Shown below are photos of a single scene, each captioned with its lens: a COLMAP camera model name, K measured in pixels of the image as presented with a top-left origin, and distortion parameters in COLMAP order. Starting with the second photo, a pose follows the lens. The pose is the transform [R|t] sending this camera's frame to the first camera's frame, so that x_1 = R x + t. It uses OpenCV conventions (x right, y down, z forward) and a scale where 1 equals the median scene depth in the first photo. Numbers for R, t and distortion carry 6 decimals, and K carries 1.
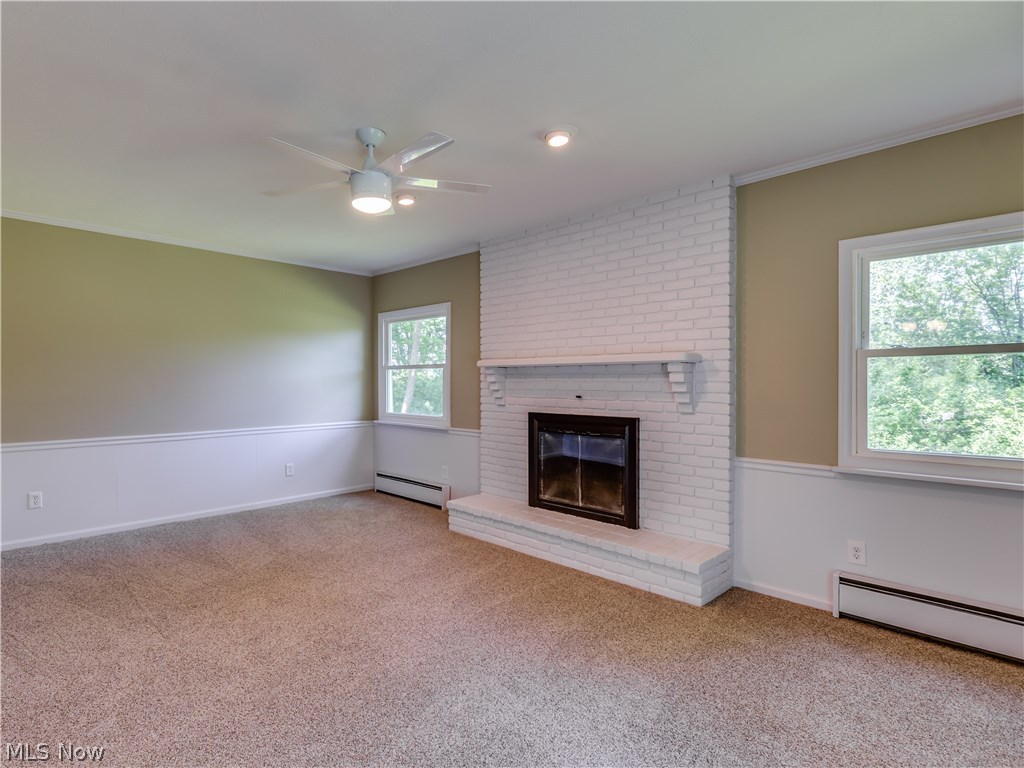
lens RADIAL K [[511.8, 0, 506.6], [0, 511.8, 385.5], [0, 0, 1]] dist [0.012108, -0.002597]
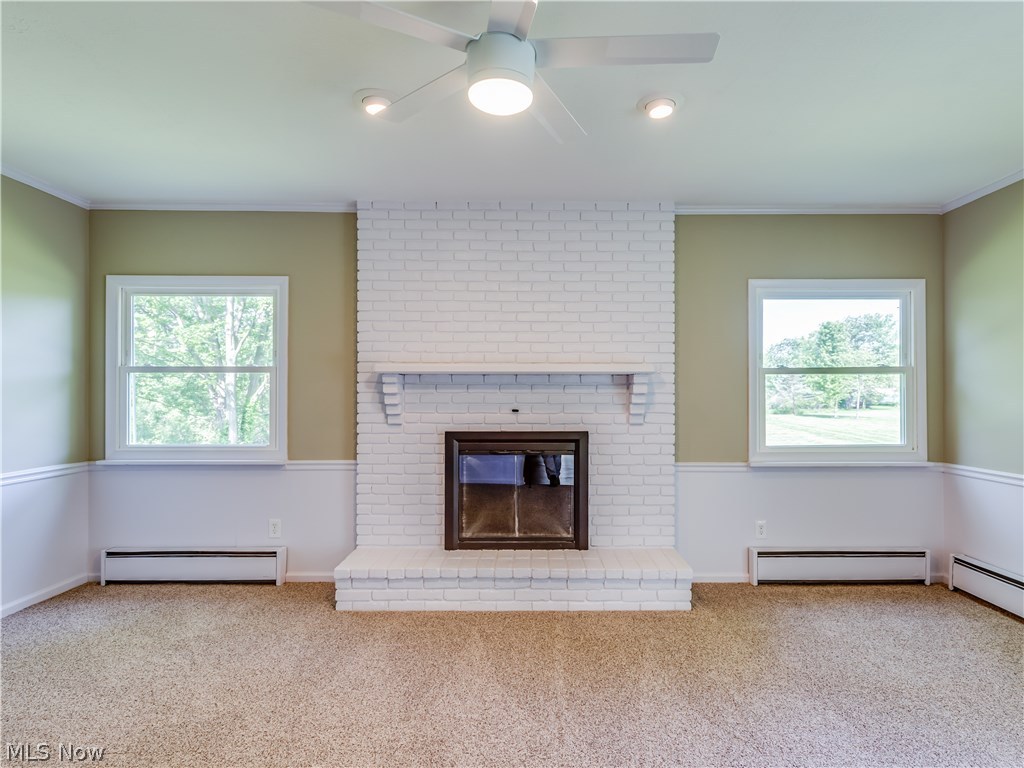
lens RADIAL K [[511.8, 0, 513.4], [0, 511.8, 389.2], [0, 0, 1]] dist [0.012108, -0.002597]
pose [[0.723168, 0.002625, 0.690668, -0.459175], [0.004848, 0.999949, -0.008876, -0.006588], [-0.690656, 0.009767, 0.723118, 0.376180]]
